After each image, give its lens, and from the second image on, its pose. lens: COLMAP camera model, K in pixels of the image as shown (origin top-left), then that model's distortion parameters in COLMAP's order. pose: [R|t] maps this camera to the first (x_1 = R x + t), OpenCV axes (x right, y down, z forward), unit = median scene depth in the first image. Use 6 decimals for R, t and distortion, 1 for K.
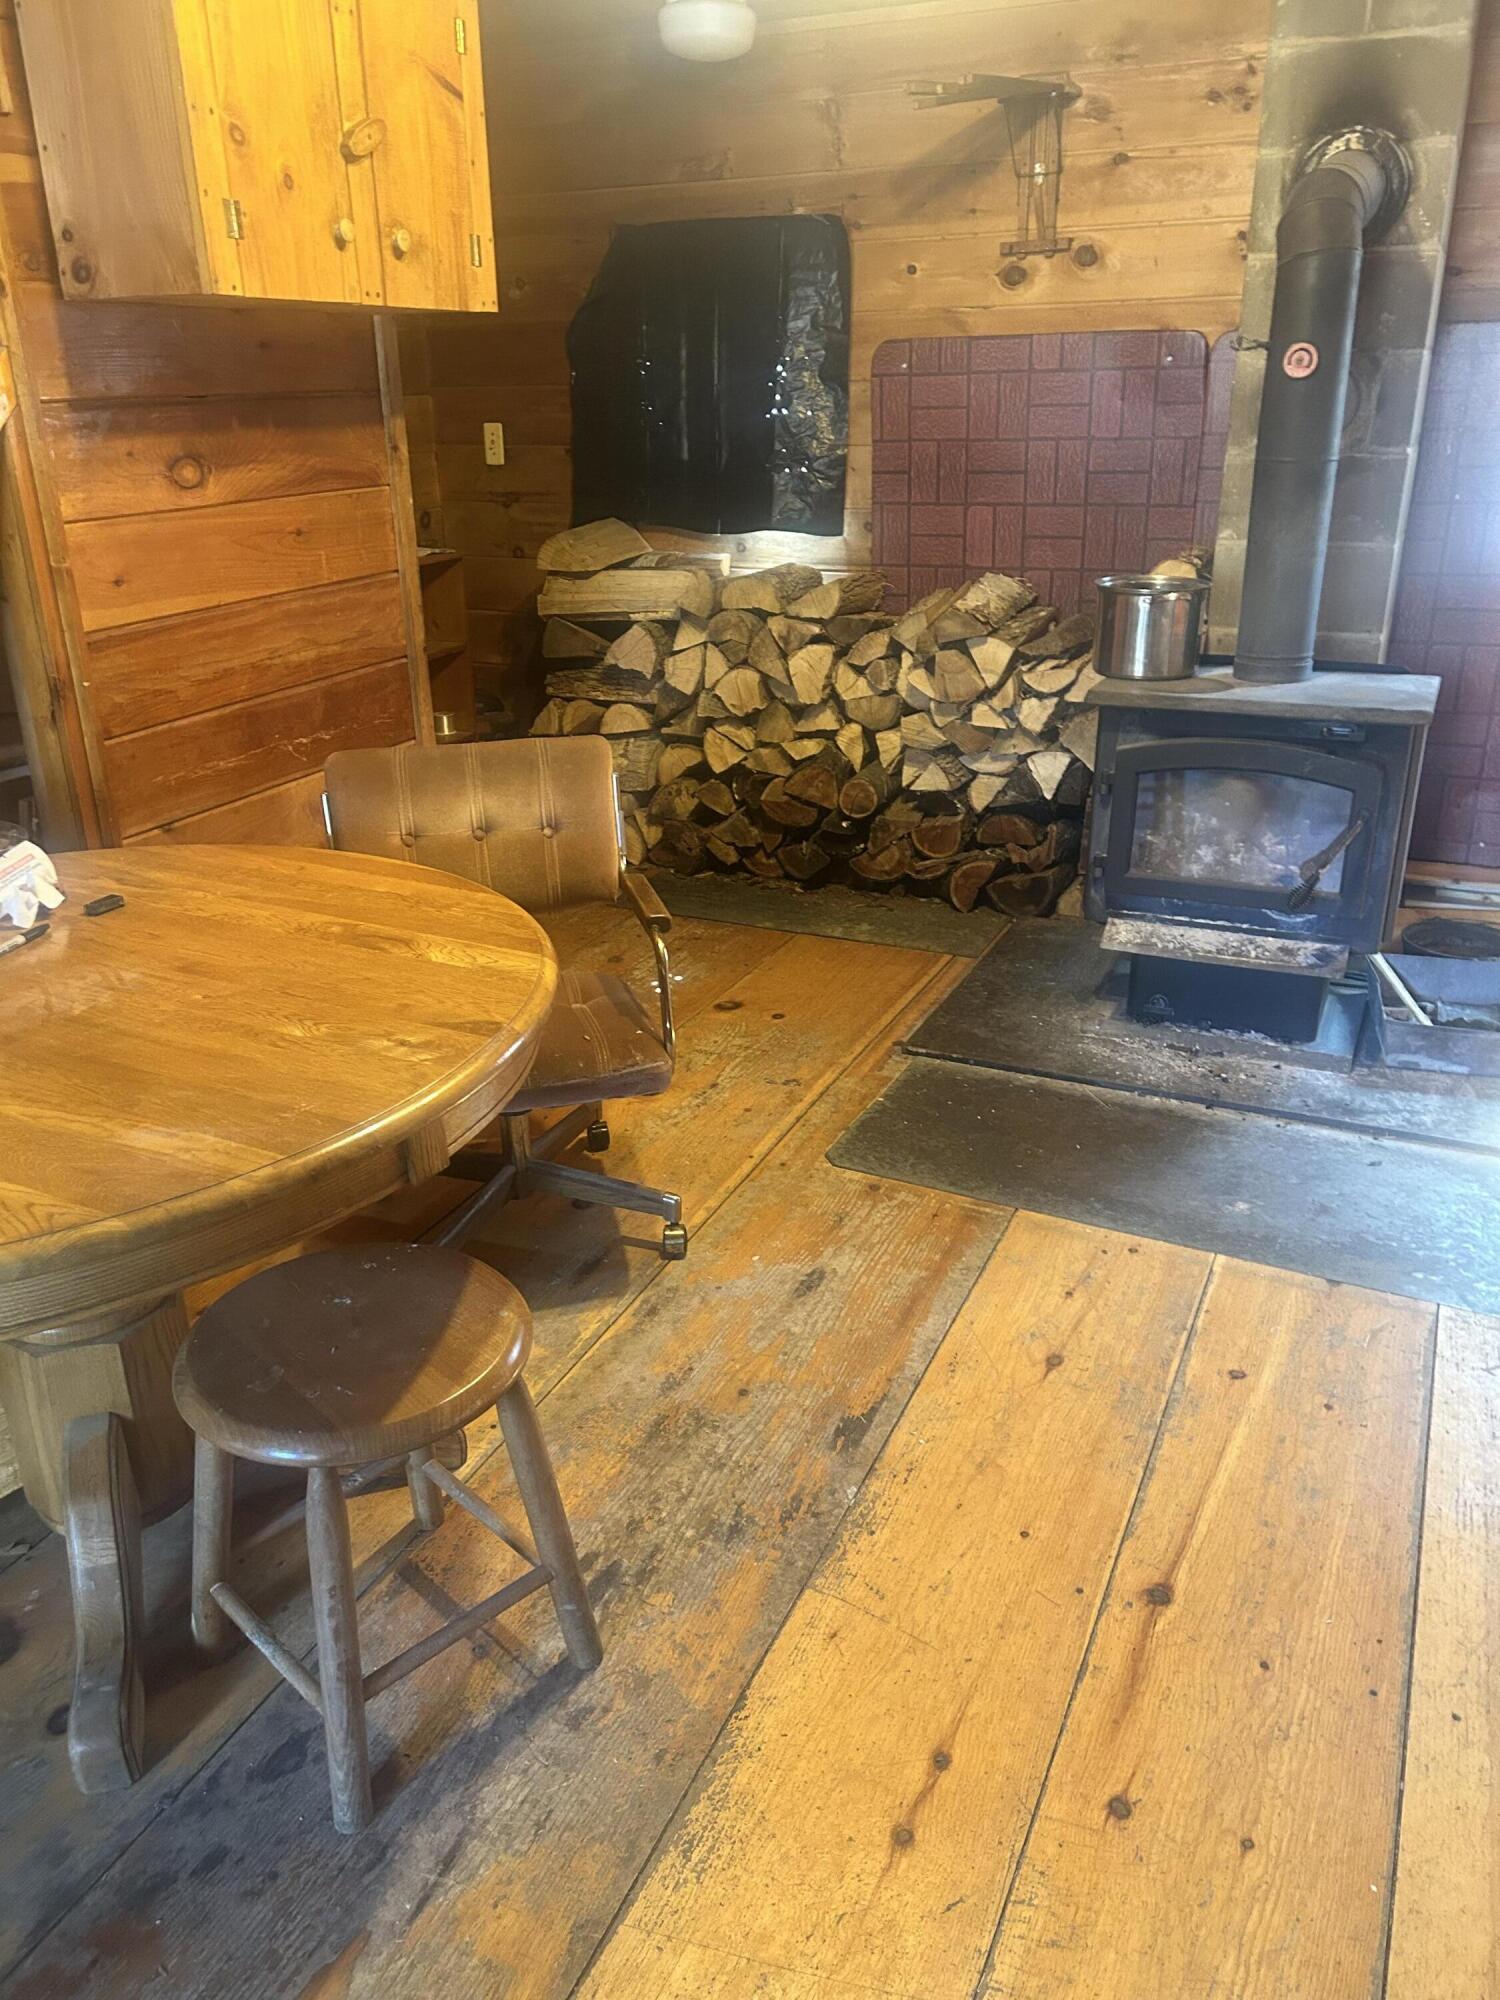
lens RADIAL K [[1500.3, 0, 738.3], [0, 1500.3, 1006.5], [0, 0, 1]] dist [0.058875, -0.064184]
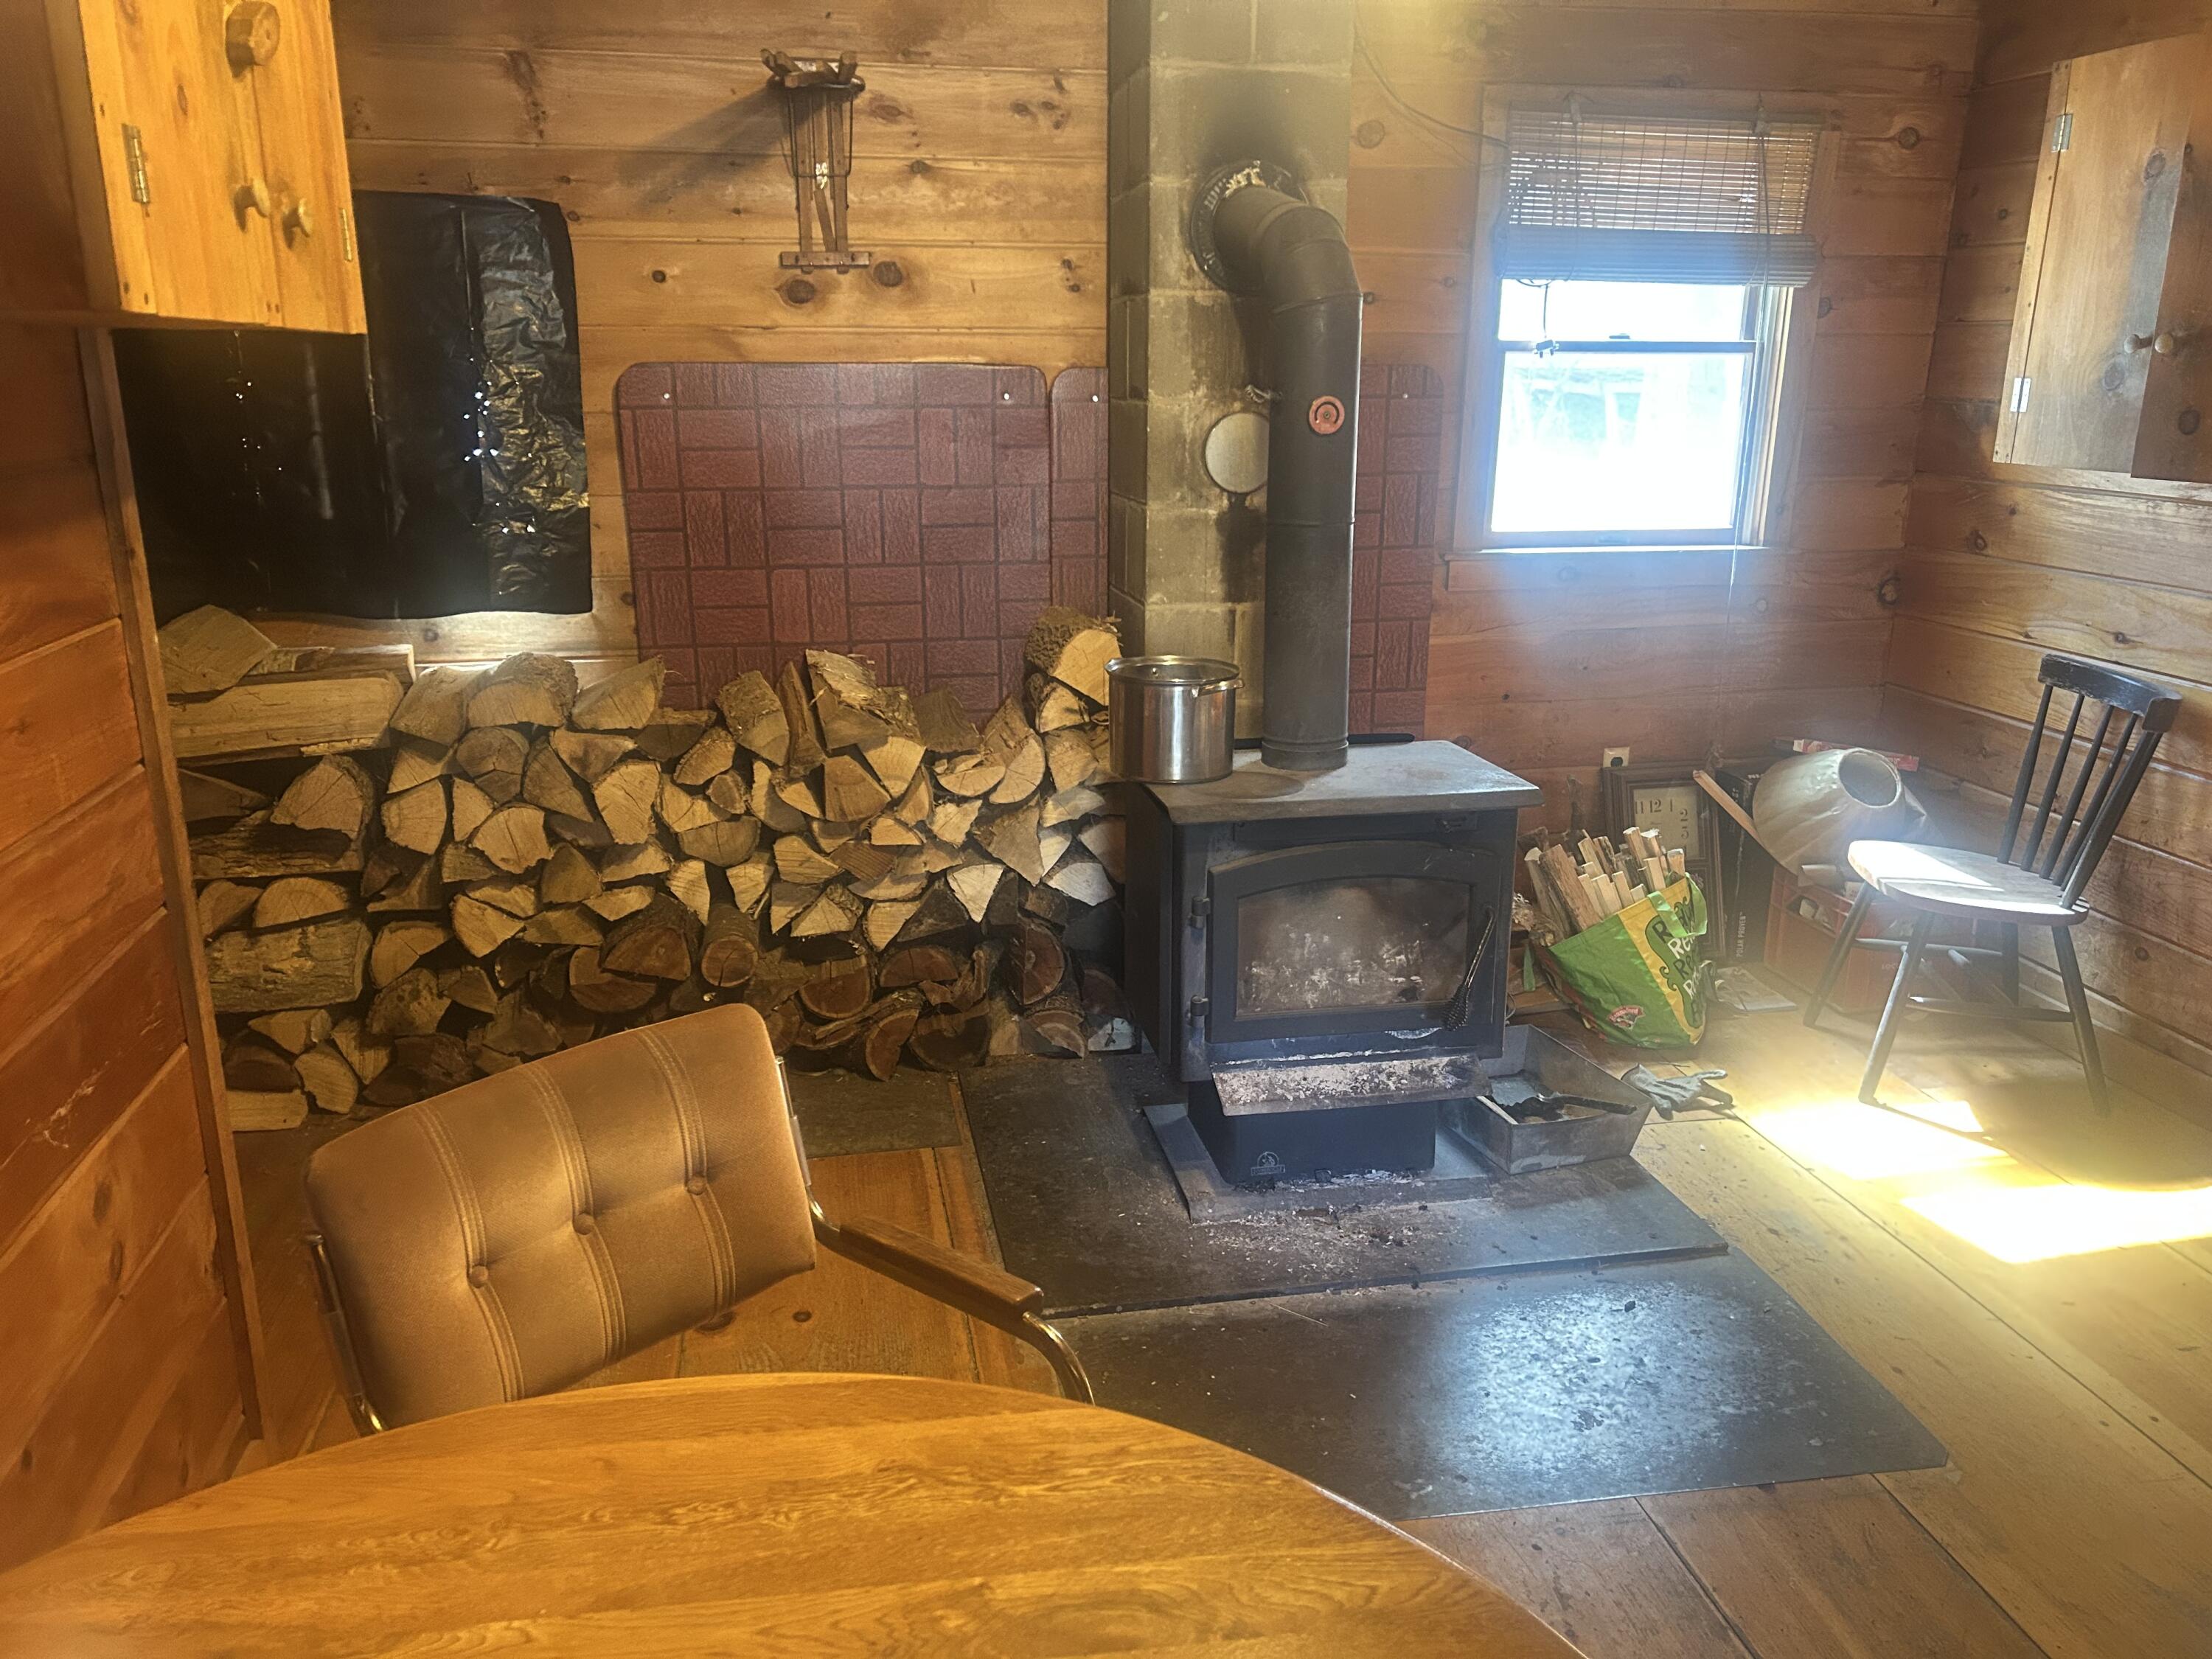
lens RADIAL K [[1659.4, 0, 1107.3], [0, 1659.4, 836.5], [0, 0, 1]] dist [0.058875, -0.064184]
pose [[0.809929, -0.142657, 0.568915, -0.293837], [0.210986, 0.975903, -0.055657, -0.150819], [-0.547267, 0.165111, 0.820511, 0.299781]]
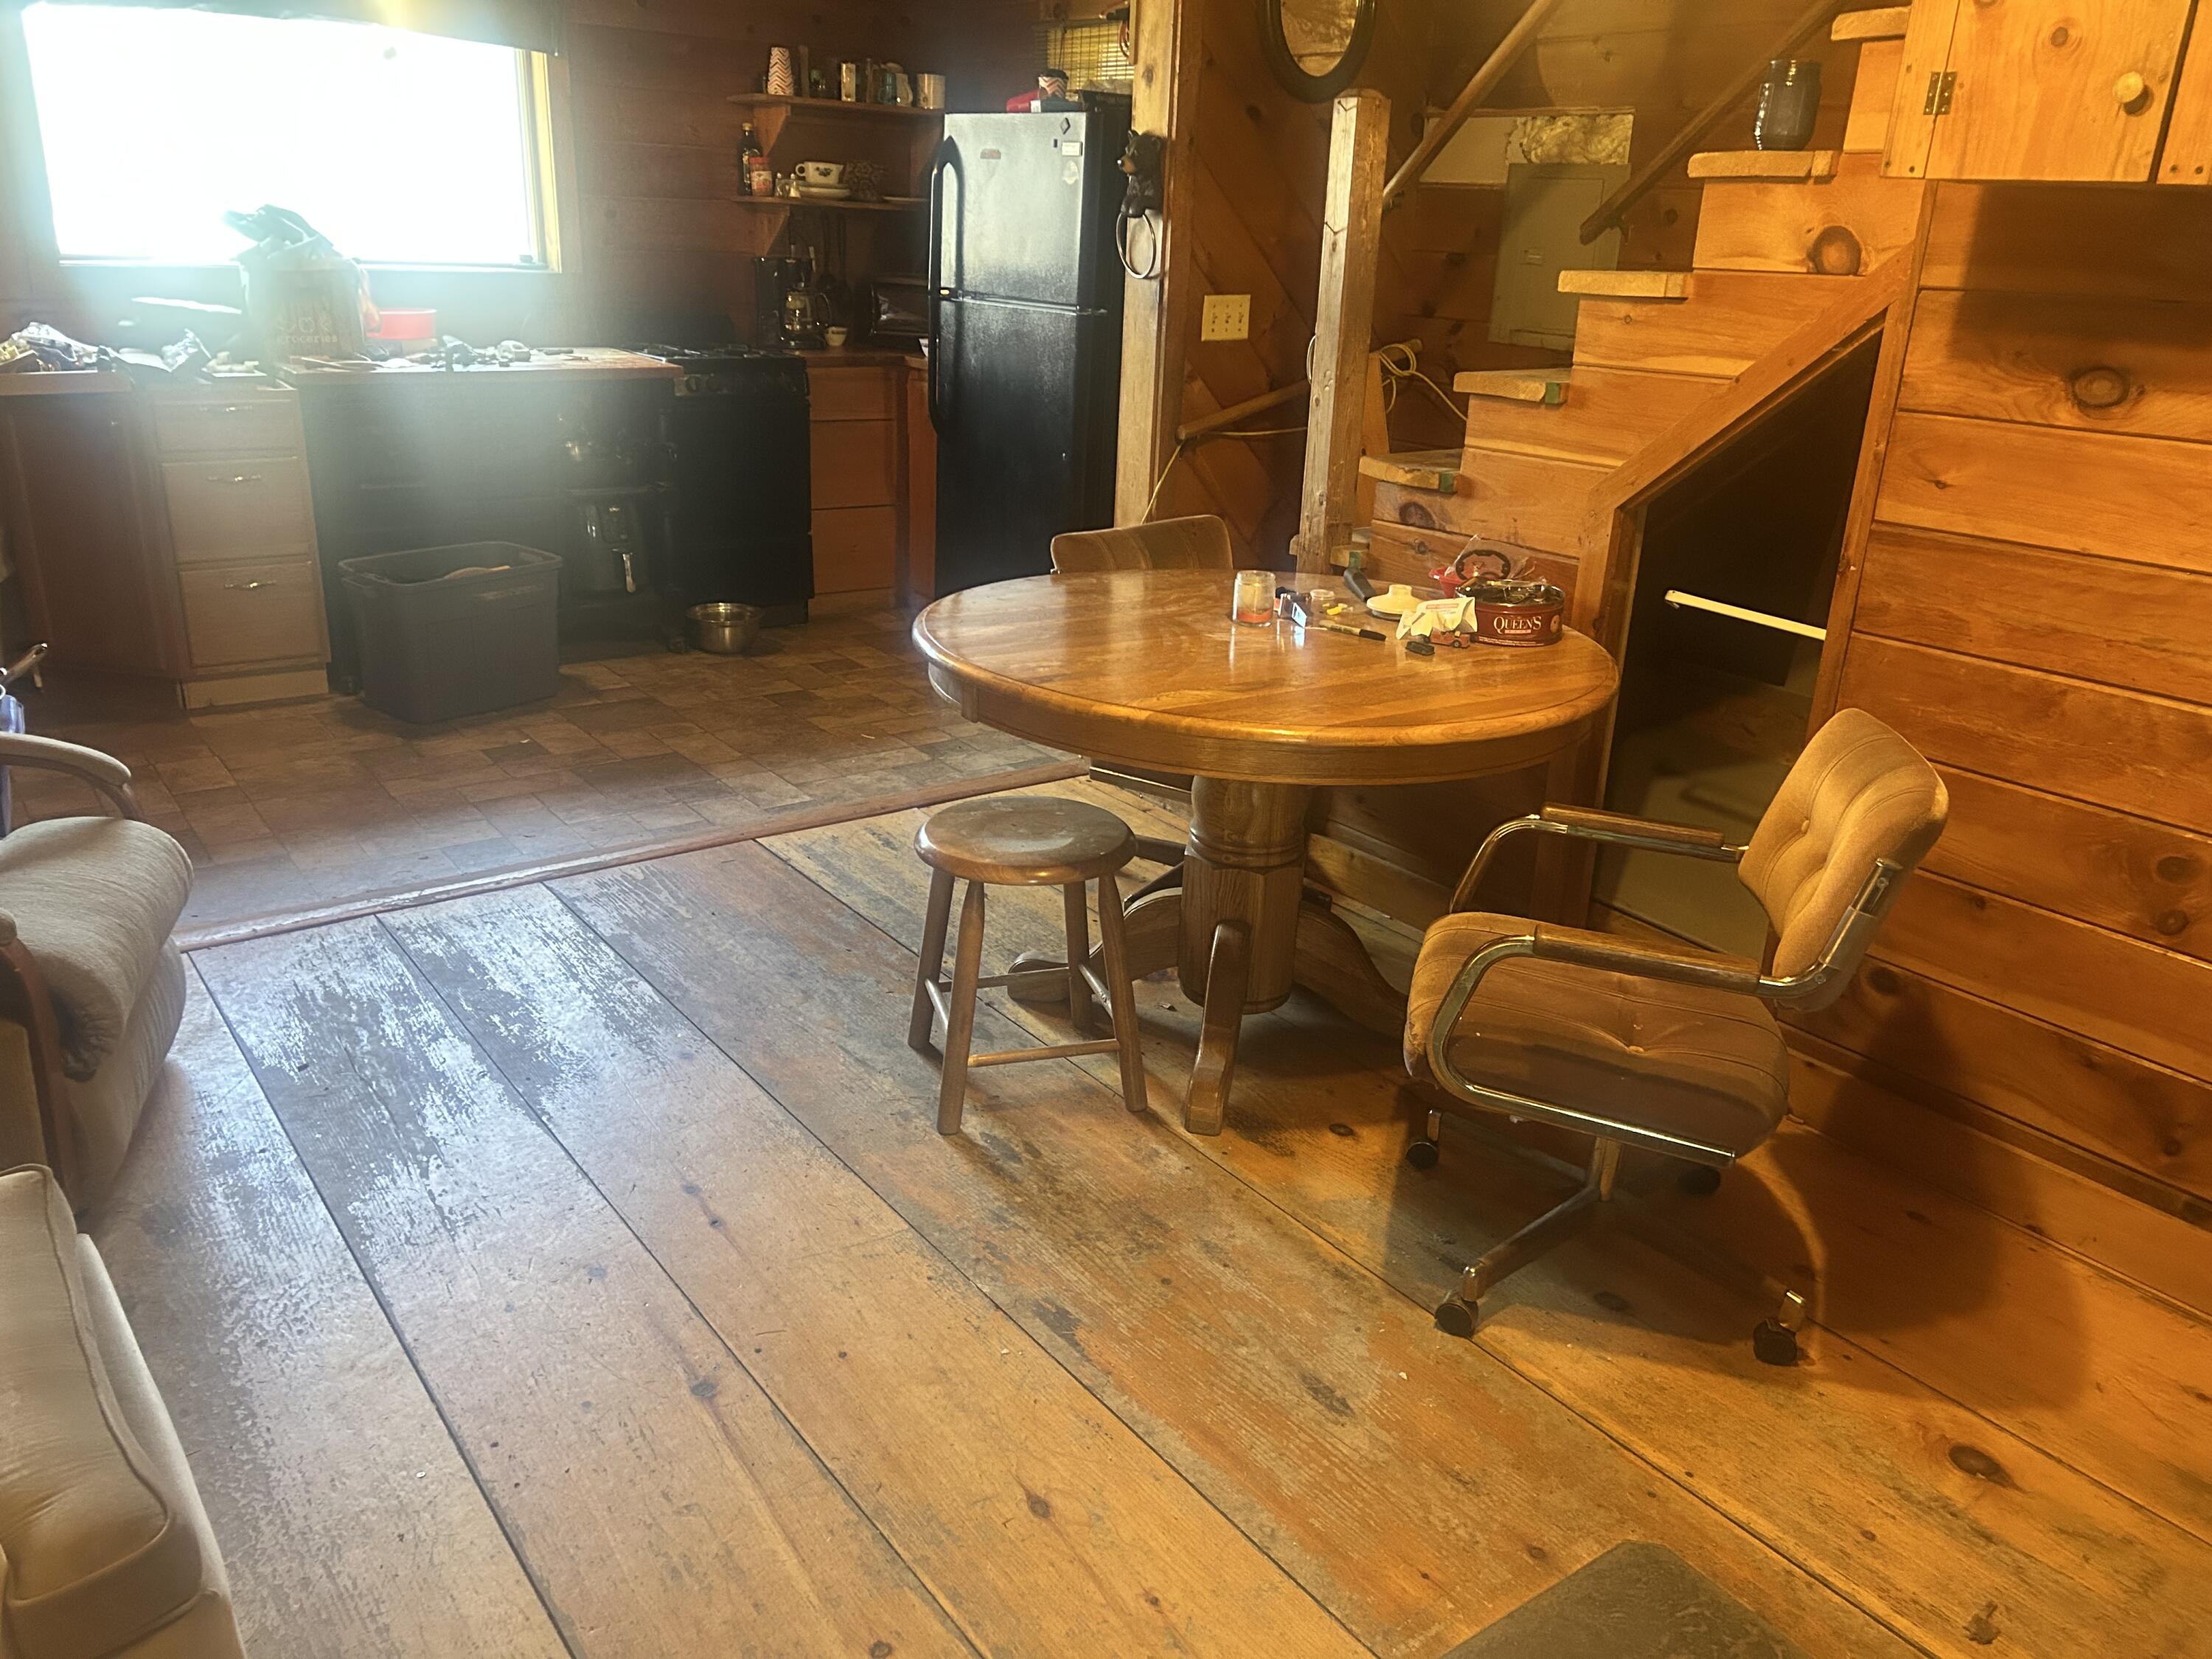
lens RADIAL K [[1659.4, 0, 1107.0], [0, 1659.4, 828.2], [0, 0, 1]] dist [0.058875, -0.064184]
pose [[-0.467875, 0.301926, -0.830622, 0.577512], [-0.373319, 0.784358, 0.495394, -0.341626], [0.801078, 0.541870, -0.254266, 0.765893]]
